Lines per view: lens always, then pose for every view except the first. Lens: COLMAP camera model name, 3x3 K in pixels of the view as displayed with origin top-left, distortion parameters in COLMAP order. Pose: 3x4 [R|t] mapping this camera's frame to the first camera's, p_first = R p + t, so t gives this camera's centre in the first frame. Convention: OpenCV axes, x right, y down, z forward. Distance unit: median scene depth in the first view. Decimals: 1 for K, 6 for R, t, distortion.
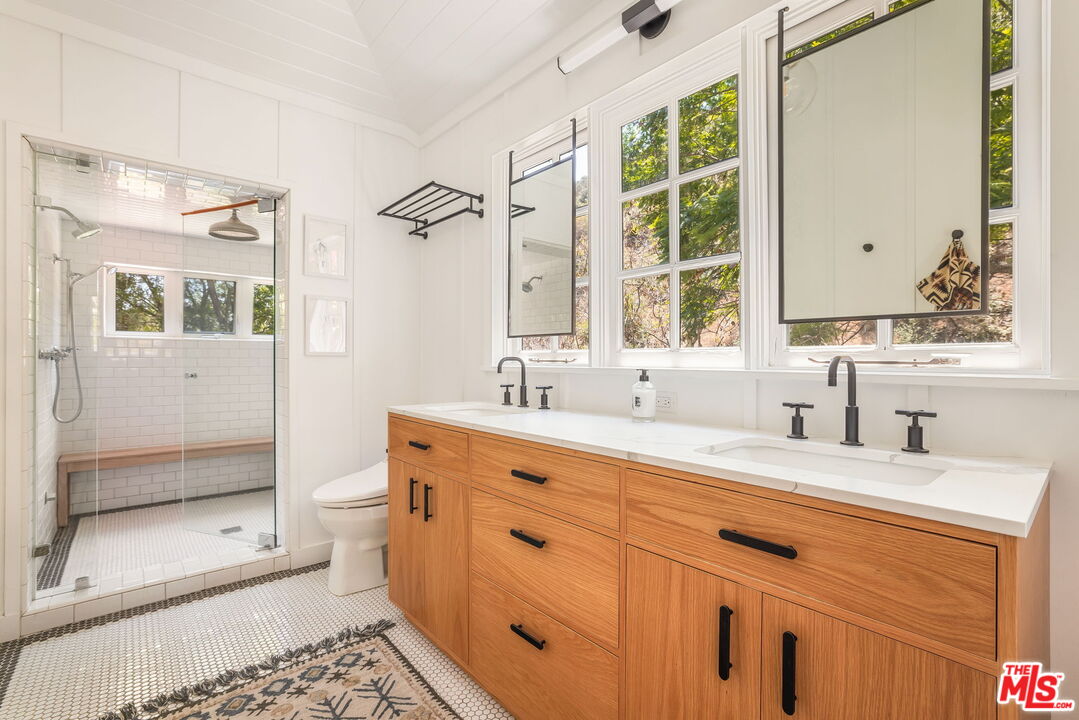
lens RADIAL K [[485.4, 0, 548.2], [0, 485.4, 357.5], [0, 0, 1]] dist [-0.028926, 0.003066]
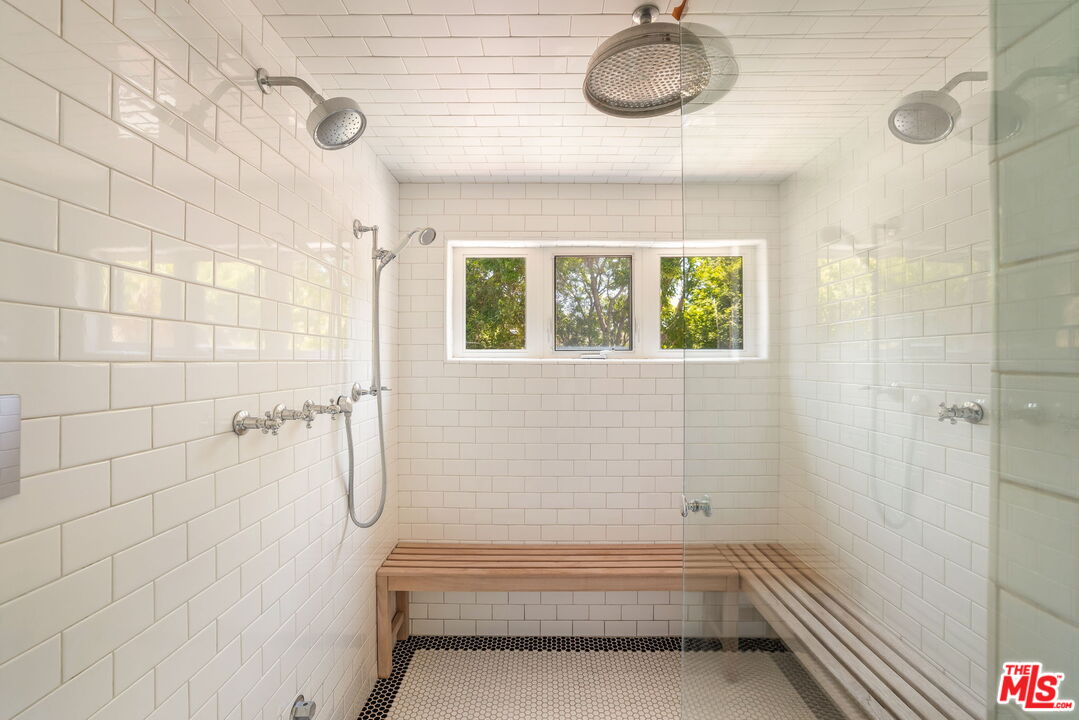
lens RADIAL K [[485.4, 0, 541.9], [0, 485.4, 359.6], [0, 0, 1]] dist [-0.028926, 0.003066]
pose [[0.747345, -0.009057, -0.664374, -0.375247], [0.007284, 0.999959, -0.005439, -0.035062], [0.664396, -0.000774, 0.747380, 0.537152]]
